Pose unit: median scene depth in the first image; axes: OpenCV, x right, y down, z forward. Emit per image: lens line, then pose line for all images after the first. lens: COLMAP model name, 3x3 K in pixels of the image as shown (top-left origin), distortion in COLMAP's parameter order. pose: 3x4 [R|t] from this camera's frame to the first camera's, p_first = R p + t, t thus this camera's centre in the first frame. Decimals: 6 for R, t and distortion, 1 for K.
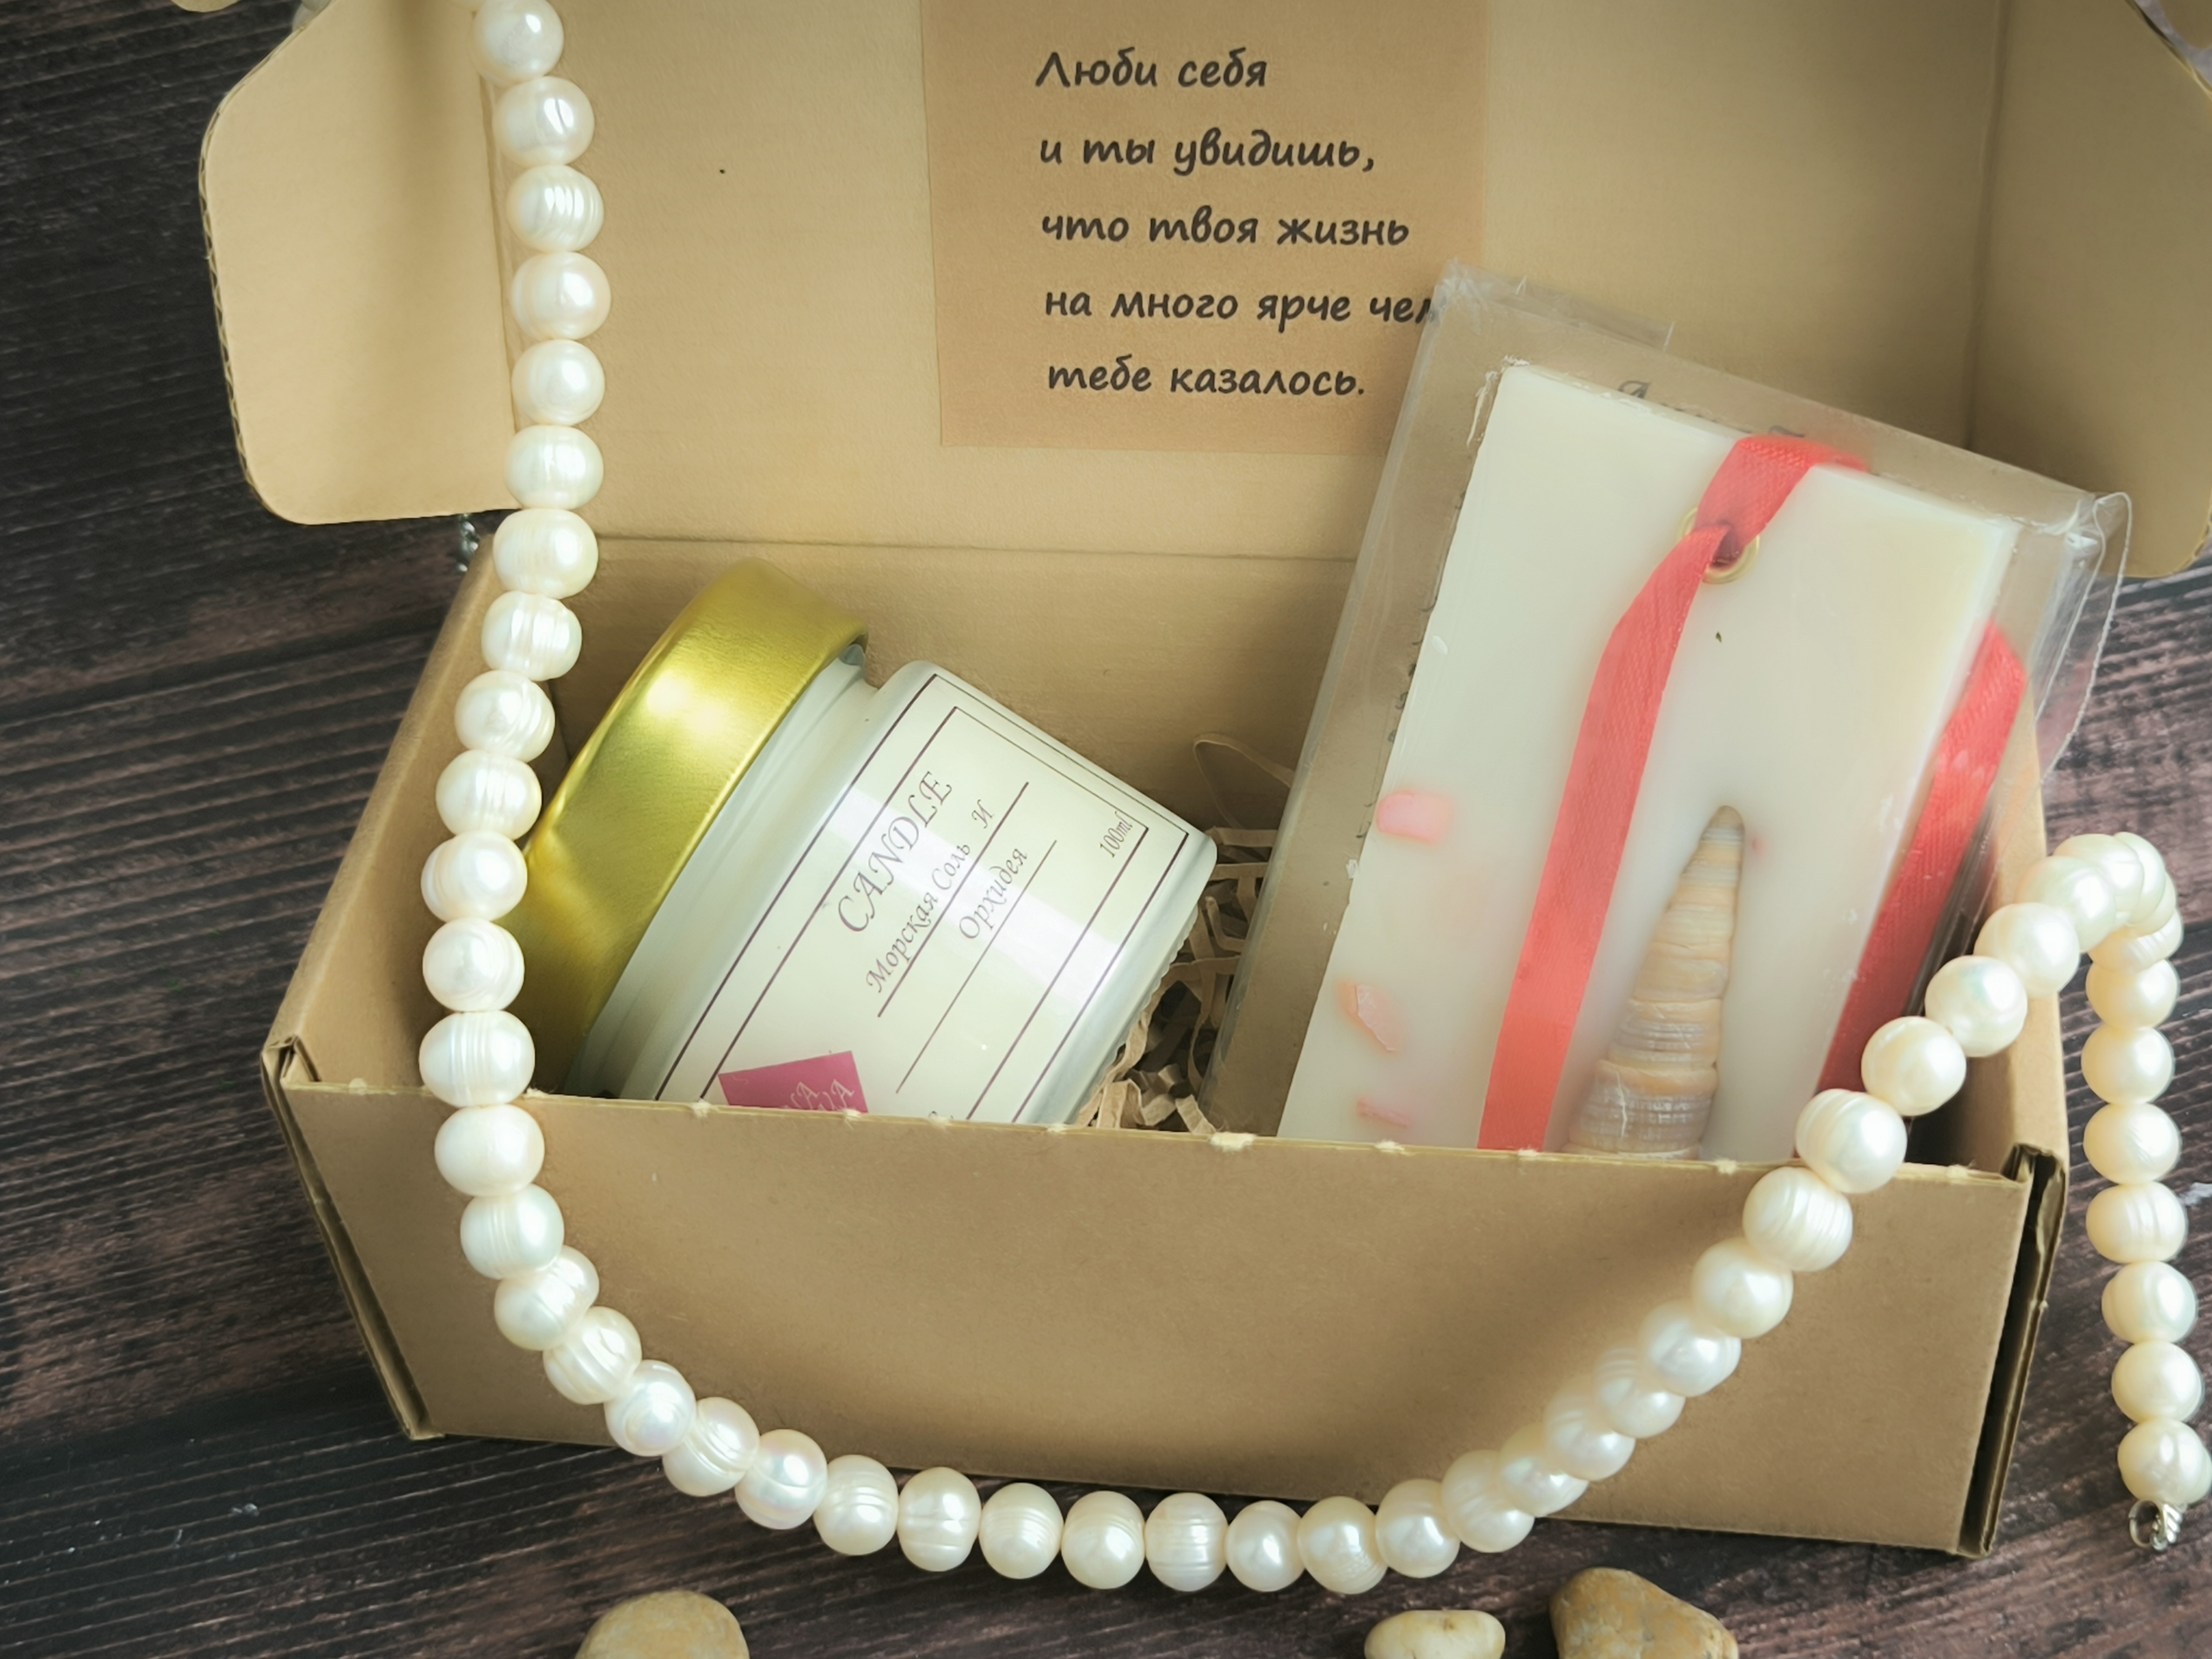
lens RADIAL K [[3381.8, 0, 1093.5], [0, 3381.8, 782.2], [0, 0, 1]] dist [-0.009523, -0.005867]
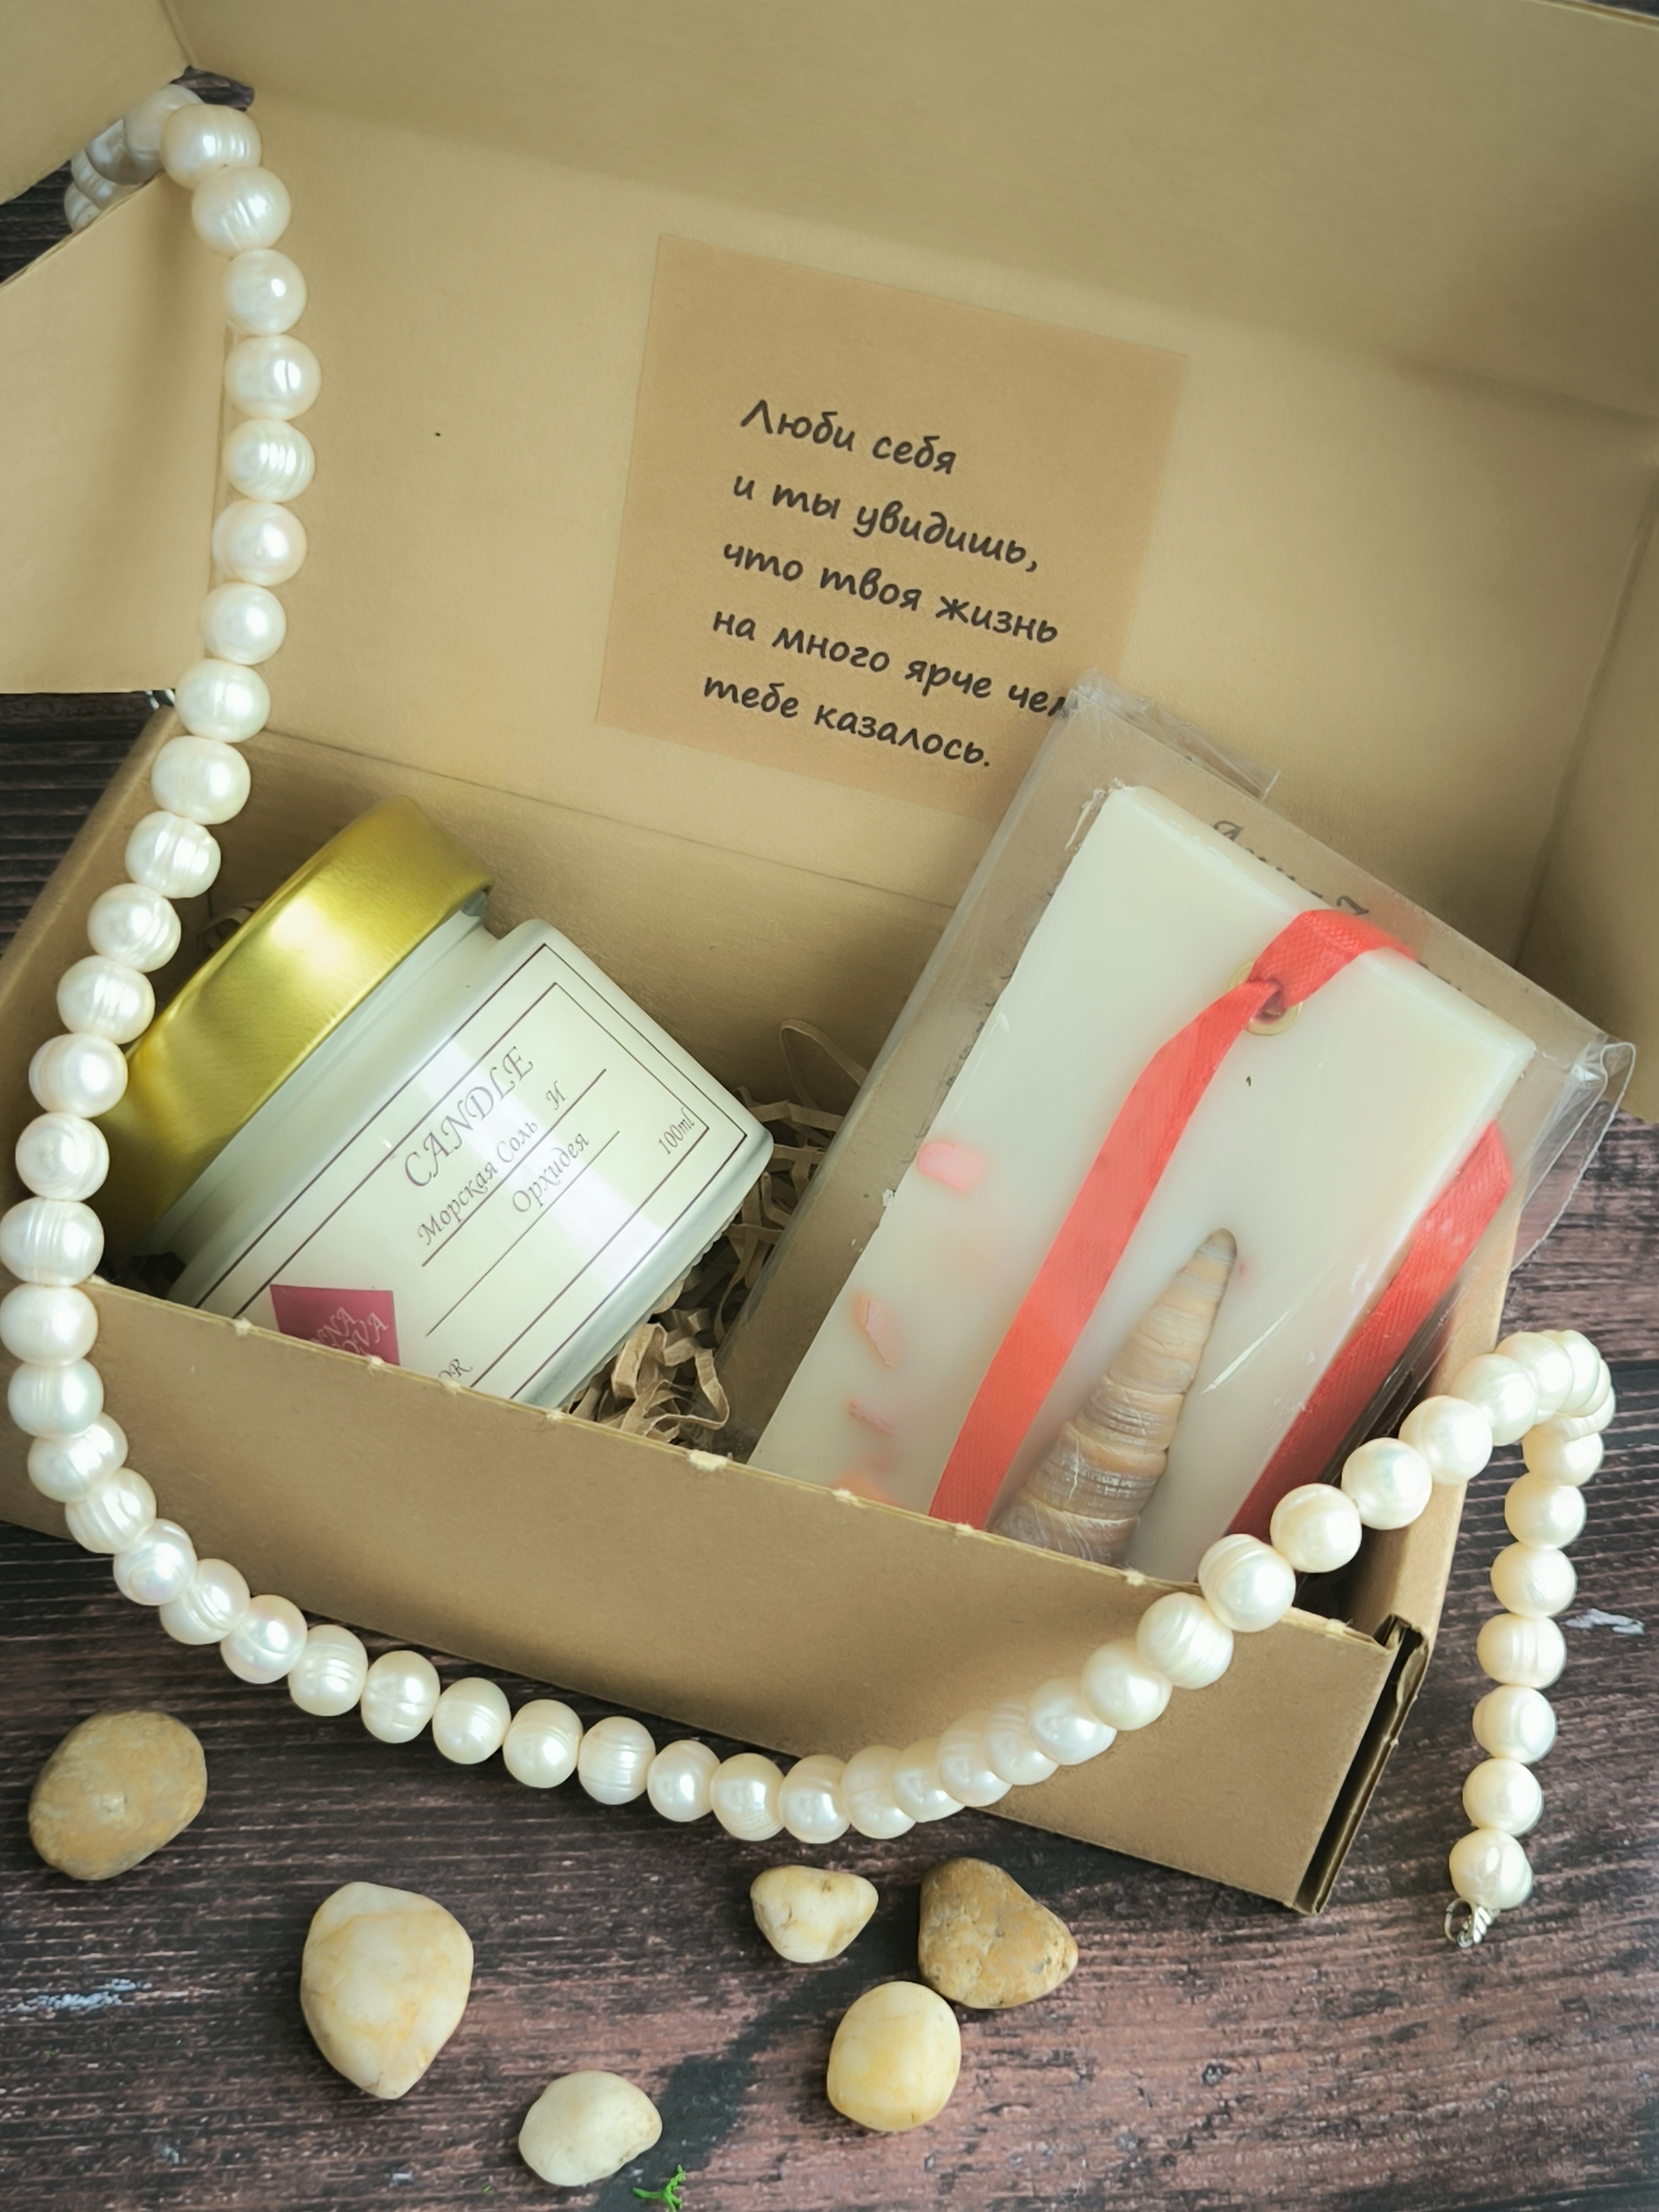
lens RADIAL K [[3374.9, 0, 844.3], [0, 3374.9, 1099.0], [0, 0, 1]] dist [0.003845, -0.050671]
pose [[0.979549, 0.199624, 0.025184, 0.030215], [-0.201202, 0.972680, 0.115811, -0.130727], [-0.001377, -0.118510, 0.992952, -0.072803]]
